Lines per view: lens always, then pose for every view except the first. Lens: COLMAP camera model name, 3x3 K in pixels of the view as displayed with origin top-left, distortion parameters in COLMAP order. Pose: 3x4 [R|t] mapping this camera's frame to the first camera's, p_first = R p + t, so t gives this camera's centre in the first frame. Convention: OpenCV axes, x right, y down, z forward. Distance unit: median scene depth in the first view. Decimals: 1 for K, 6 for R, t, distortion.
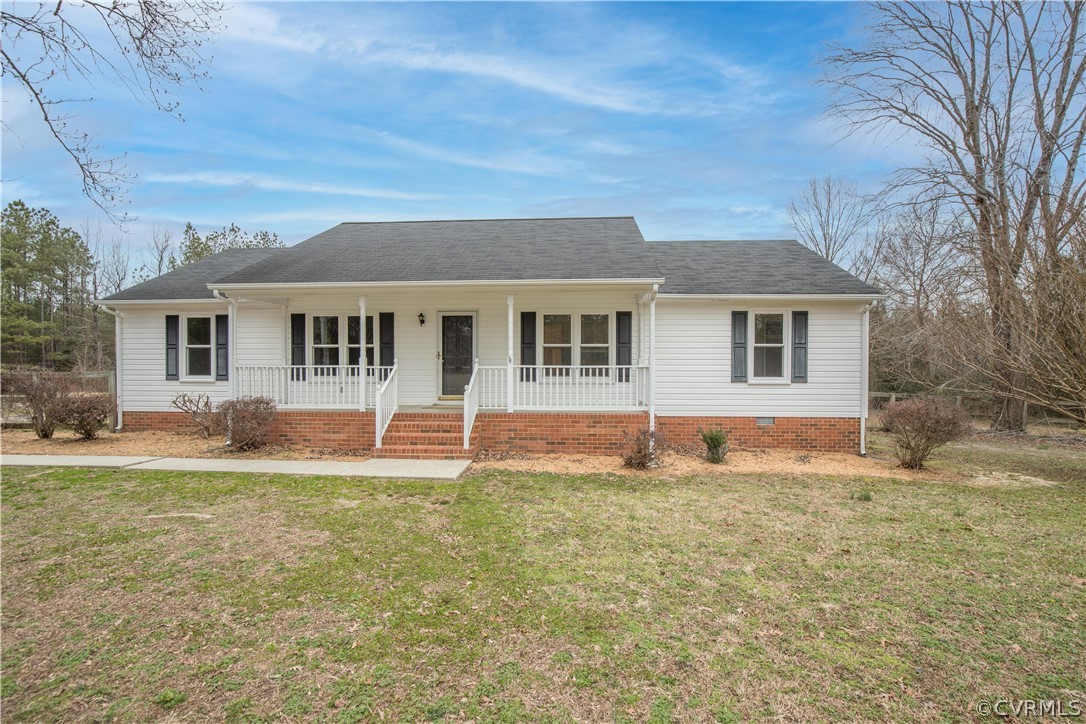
lens RADIAL K [[496.5, 0, 553.1], [0, 496.5, 371.4], [0, 0, 1]] dist [-0.039604, 0.008497]
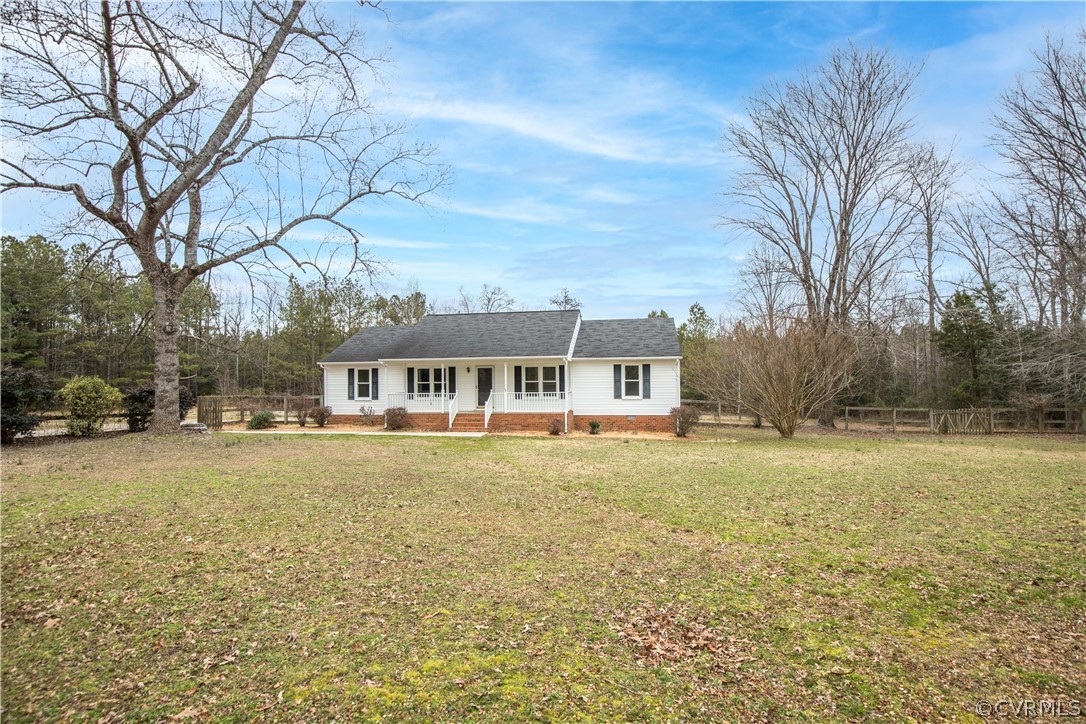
lens RADIAL K [[496.5, 0, 553.1], [0, 496.5, 371.4], [0, 0, 1]] dist [-0.039604, 0.008497]
pose [[0.994623, -0.014069, -0.102606, 0.322707], [0.011390, 0.999580, -0.026649, -0.040153], [0.102938, 0.025337, 0.994365, -1.104684]]
